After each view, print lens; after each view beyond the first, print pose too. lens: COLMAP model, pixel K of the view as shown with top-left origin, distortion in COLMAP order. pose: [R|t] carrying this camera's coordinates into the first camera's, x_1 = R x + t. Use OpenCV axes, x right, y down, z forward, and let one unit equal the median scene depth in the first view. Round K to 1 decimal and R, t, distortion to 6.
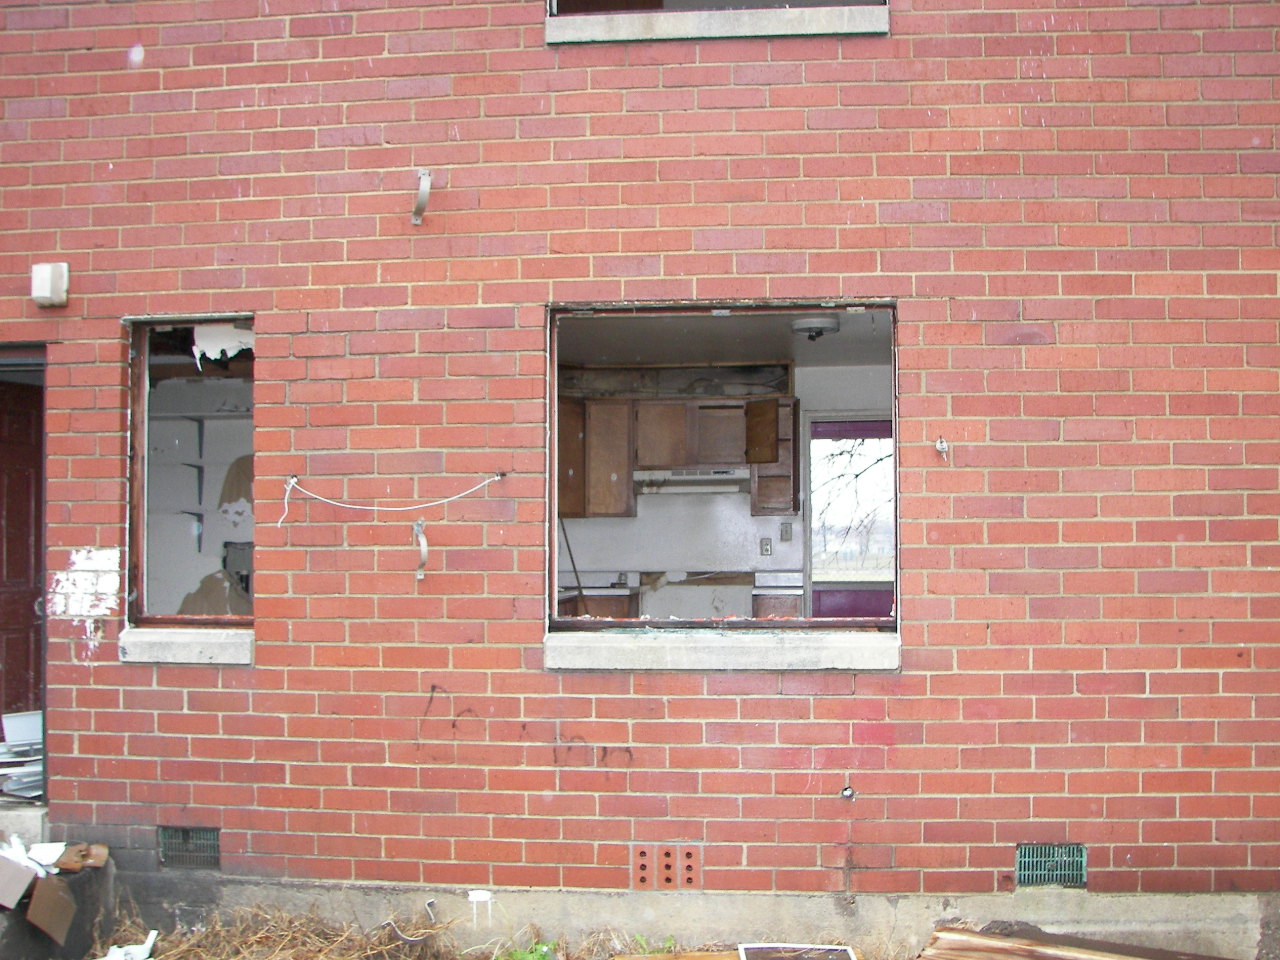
lens RADIAL K [[1411.0, 0, 663.9], [0, 1411.0, 508.0], [0, 0, 1]] dist [-0.209253, 0.297634]
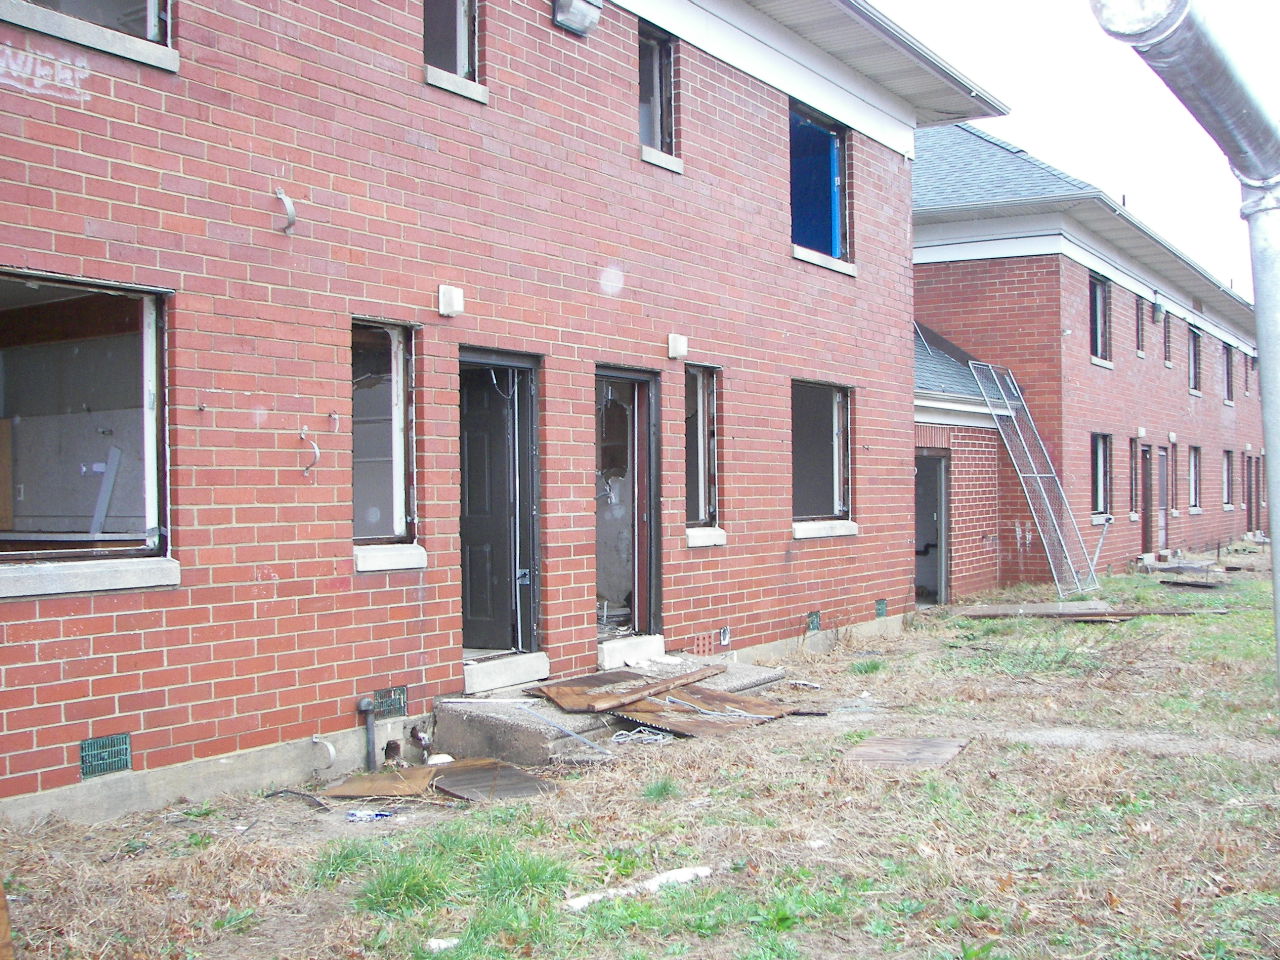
lens RADIAL K [[1411.0, 0, 663.9], [0, 1411.0, 508.0], [0, 0, 1]] dist [-0.209253, 0.297634]
pose [[0.433990, -0.012116, 0.900836, -0.851939], [-0.020047, 0.999532, 0.023101, 0.007855], [-0.900694, -0.028085, 0.433545, 0.074138]]
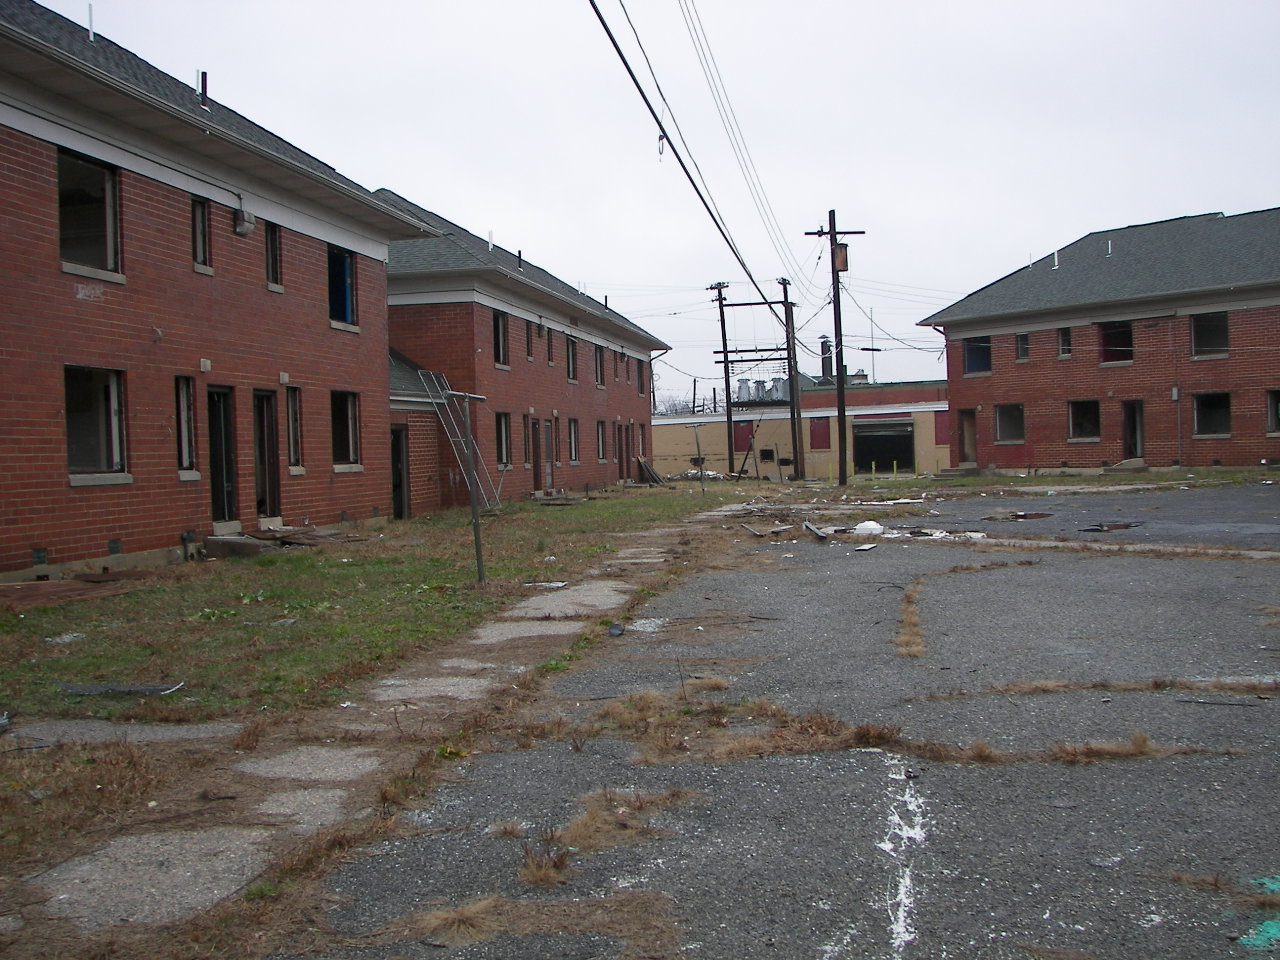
lens RADIAL K [[1414.2, 0, 664.2], [0, 1414.2, 486.1], [0, 0, 1]] dist [-0.211609, 0.333712]
pose [[0.055126, -0.022955, 0.998216, -2.384759], [0.000080, 0.999736, 0.022986, 0.035141], [-0.998479, -0.001187, 0.055113, -0.262688]]
